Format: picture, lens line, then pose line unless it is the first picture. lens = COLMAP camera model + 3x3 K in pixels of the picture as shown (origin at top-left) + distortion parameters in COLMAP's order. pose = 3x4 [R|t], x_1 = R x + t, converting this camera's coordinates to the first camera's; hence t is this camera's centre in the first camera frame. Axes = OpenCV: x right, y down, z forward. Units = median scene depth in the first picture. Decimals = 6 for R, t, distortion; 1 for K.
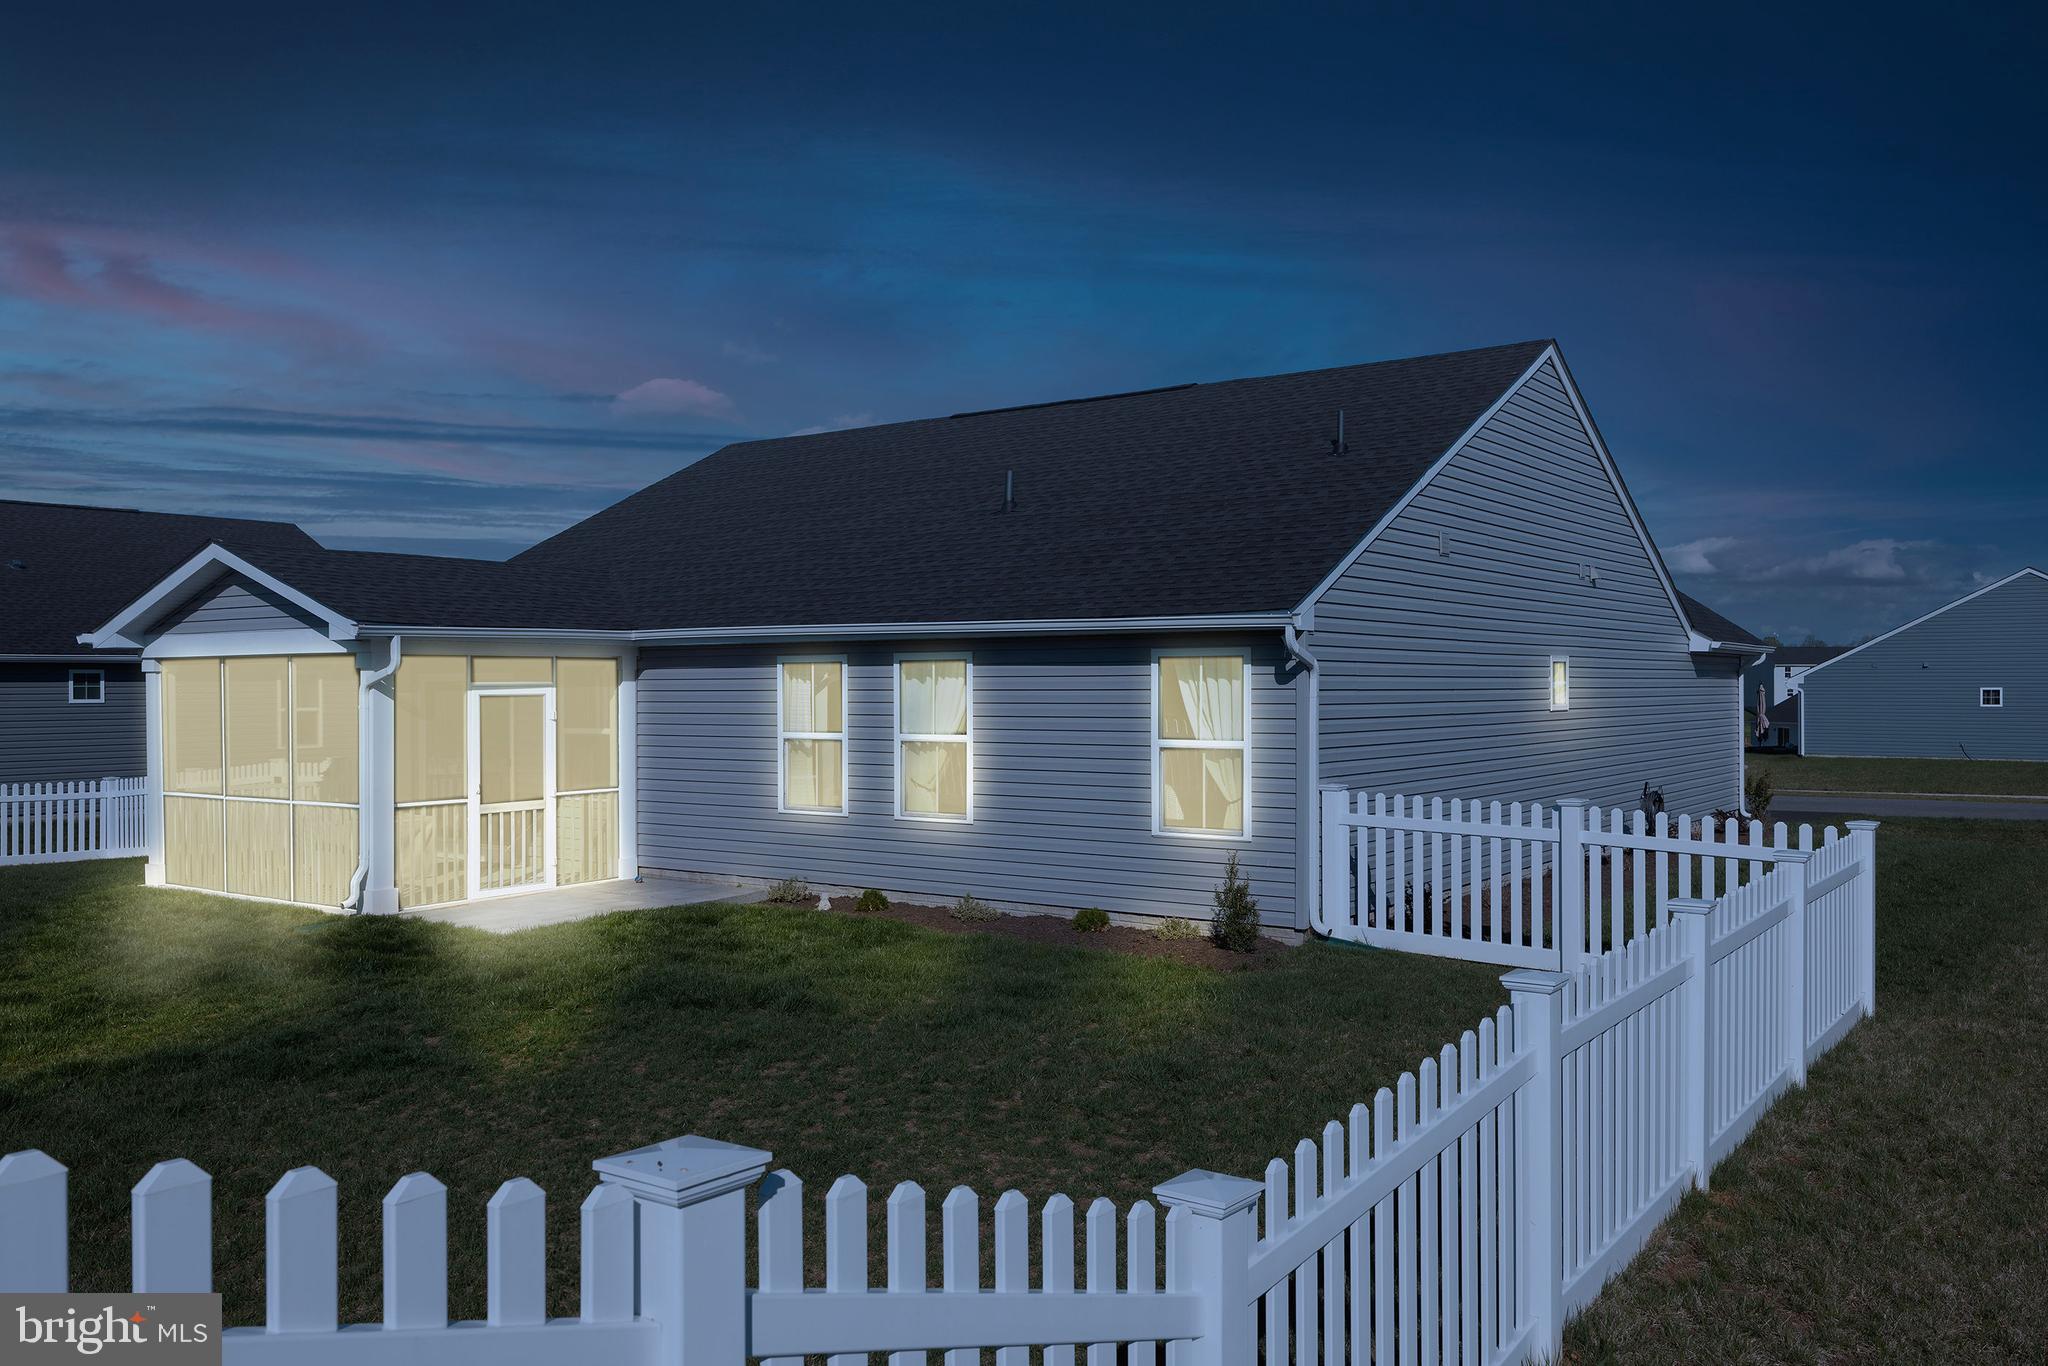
lens RADIAL K [[1655.5, 0, 1022.4], [0, 1655.5, 689.7], [0, 0, 1]] dist [0.017591, -0.011294]
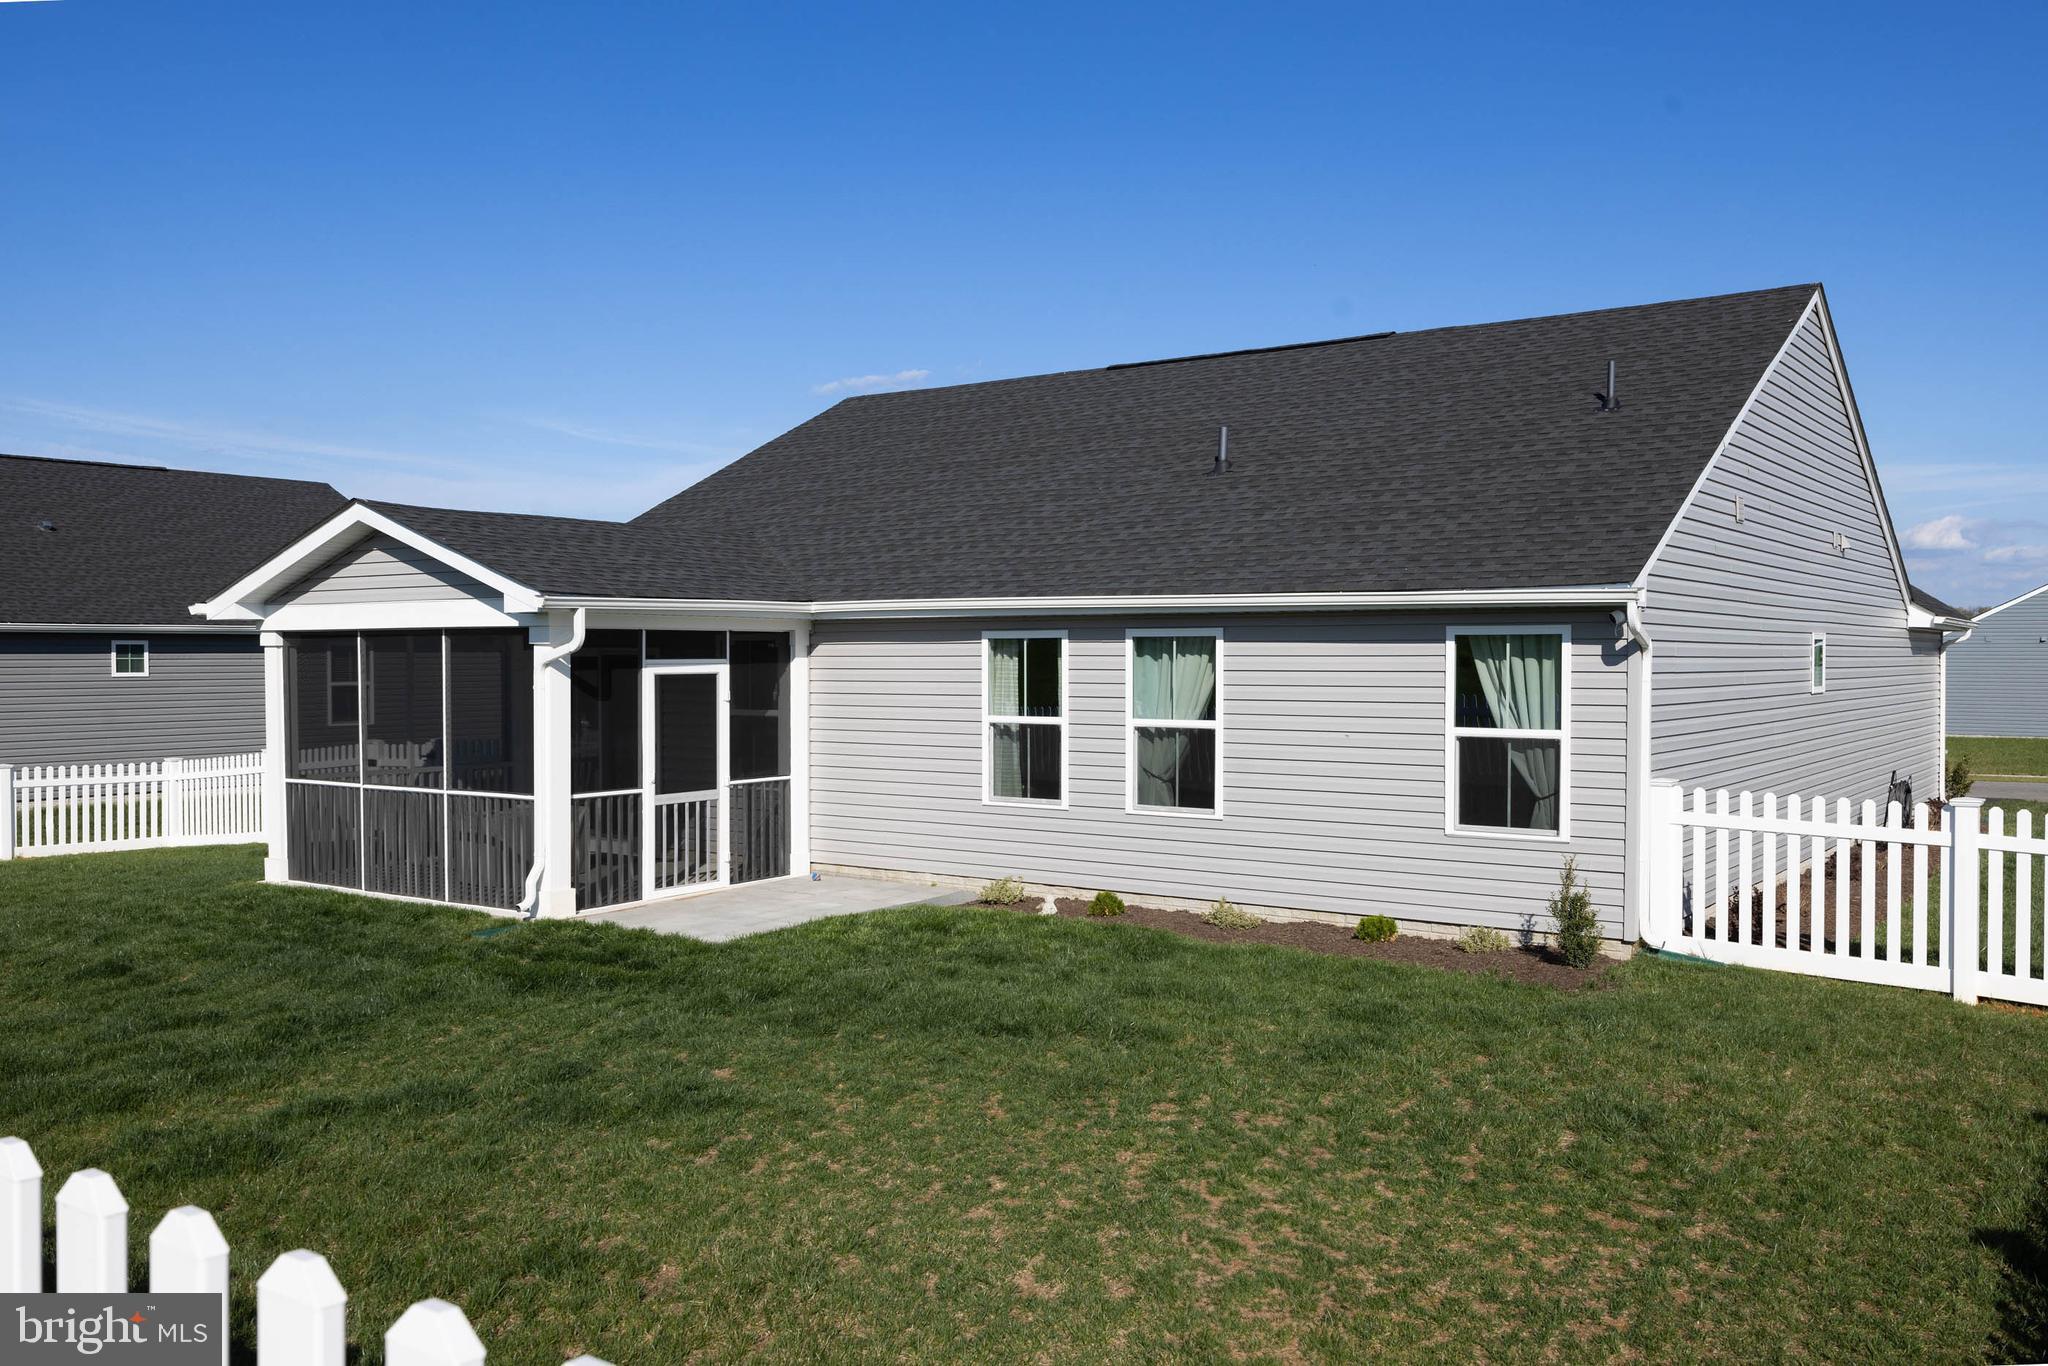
lens RADIAL K [[1726.4, 0, 1018.4], [0, 1726.4, 681.3], [0, 0, 1]] dist [0.008793, -0.003469]
pose [[0.999921, 0.002716, 0.012278, -0.149508], [-0.002873, 0.999914, 0.012766, -0.005462], [-0.012242, -0.012800, 0.999843, 0.063658]]
